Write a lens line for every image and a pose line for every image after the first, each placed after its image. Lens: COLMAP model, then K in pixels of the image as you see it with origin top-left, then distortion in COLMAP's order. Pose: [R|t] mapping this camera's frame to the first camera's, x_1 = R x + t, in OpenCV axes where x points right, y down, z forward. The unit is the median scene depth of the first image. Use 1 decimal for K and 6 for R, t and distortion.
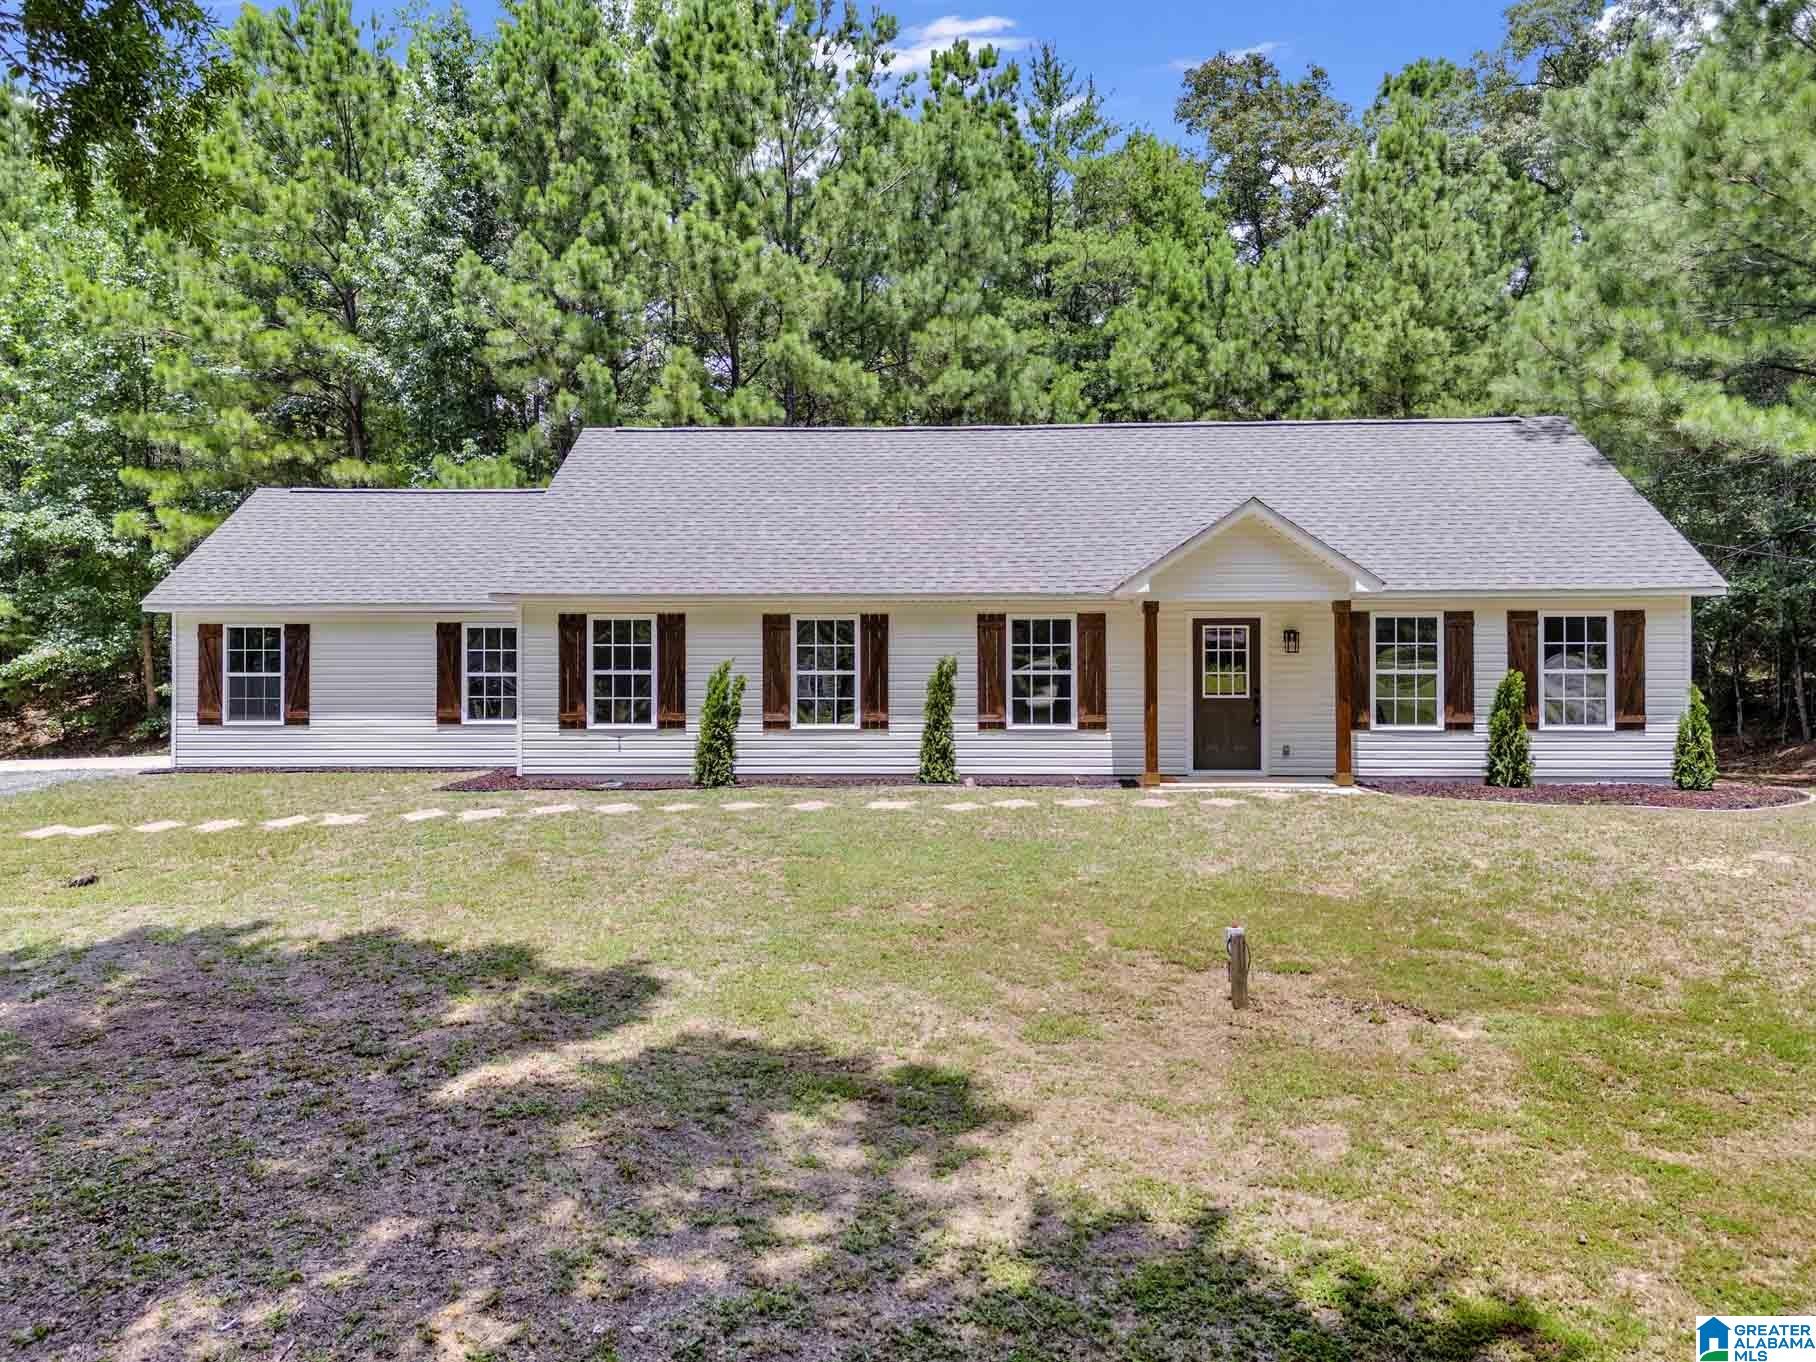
lens RADIAL K [[1320.1, 0, 901.1], [0, 1320.1, 677.8], [0, 0, 1]] dist [0.077524, -0.077312]
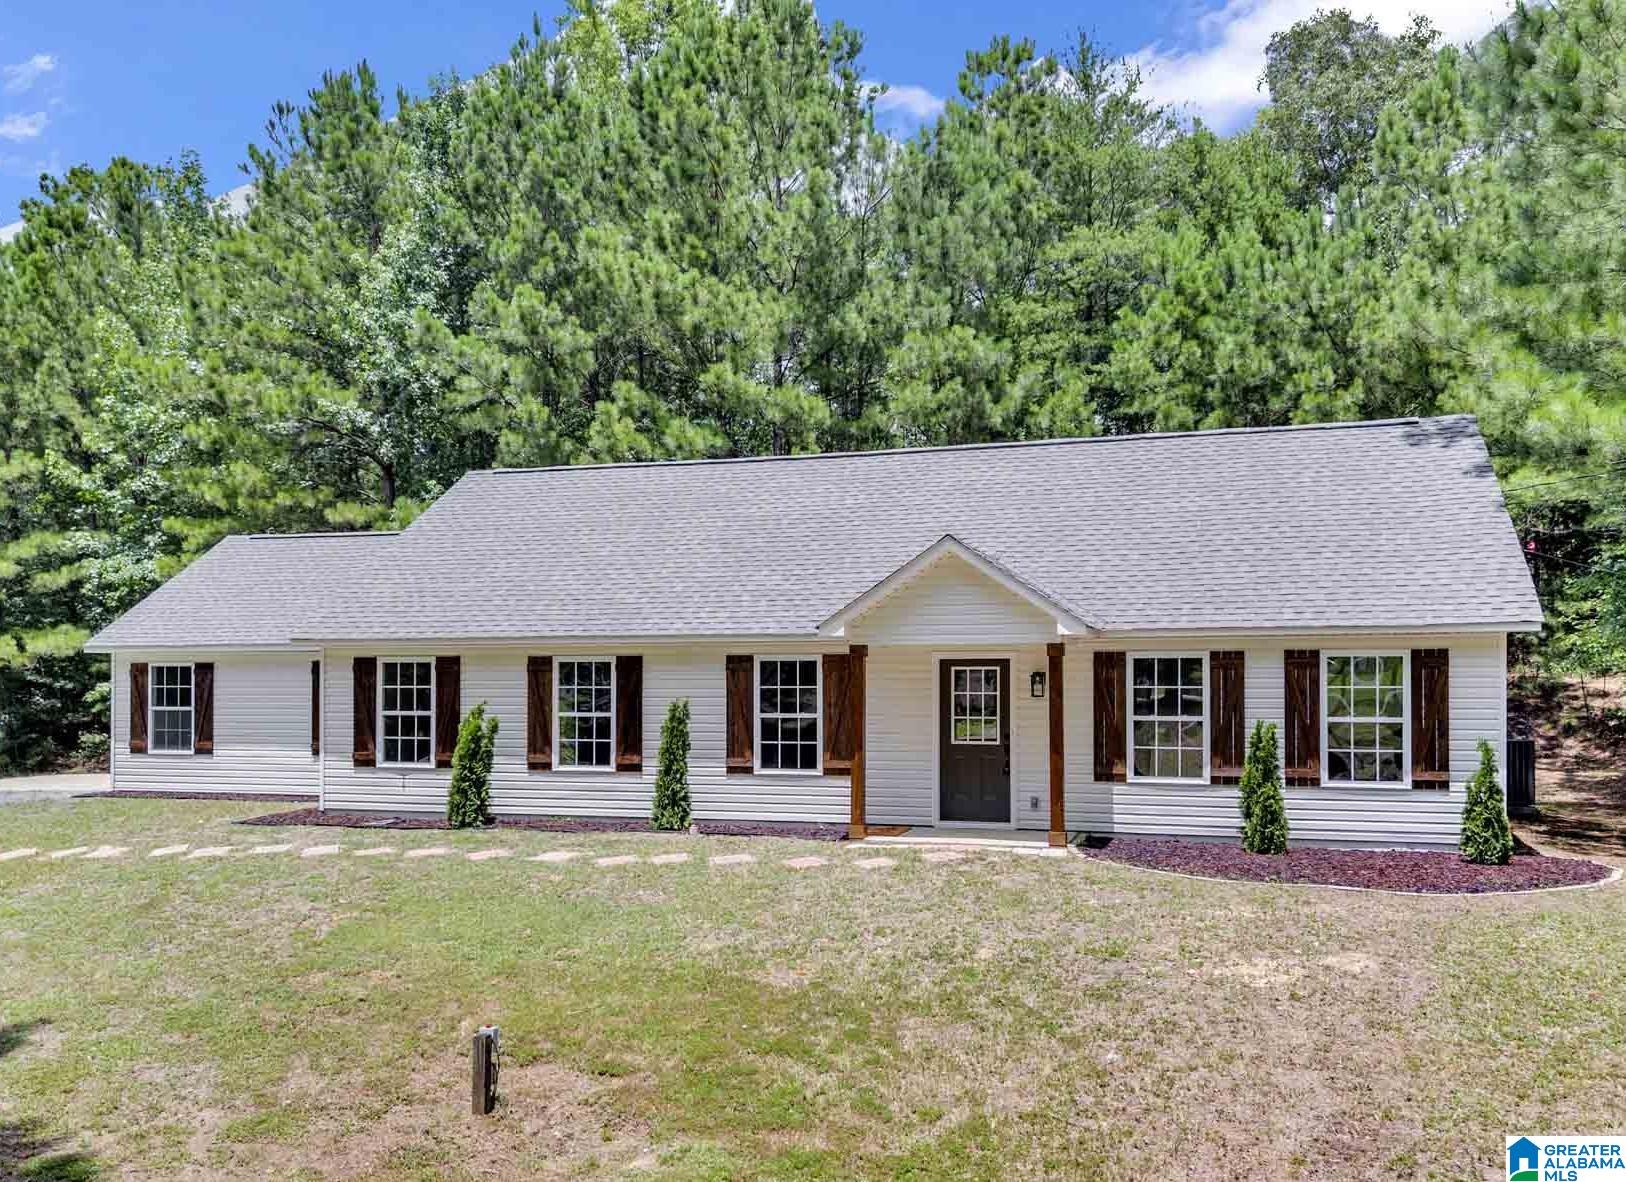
lens RADIAL K [[1314.6, 0, 831.7], [0, 1314.6, 684.0], [0, 0, 1]] dist [0.094970, -0.125746]
pose [[0.966496, -0.000023, -0.256682, 0.377351], [0.001429, 0.999985, 0.005288, -0.031821], [0.256678, -0.005477, 0.966481, 0.077972]]
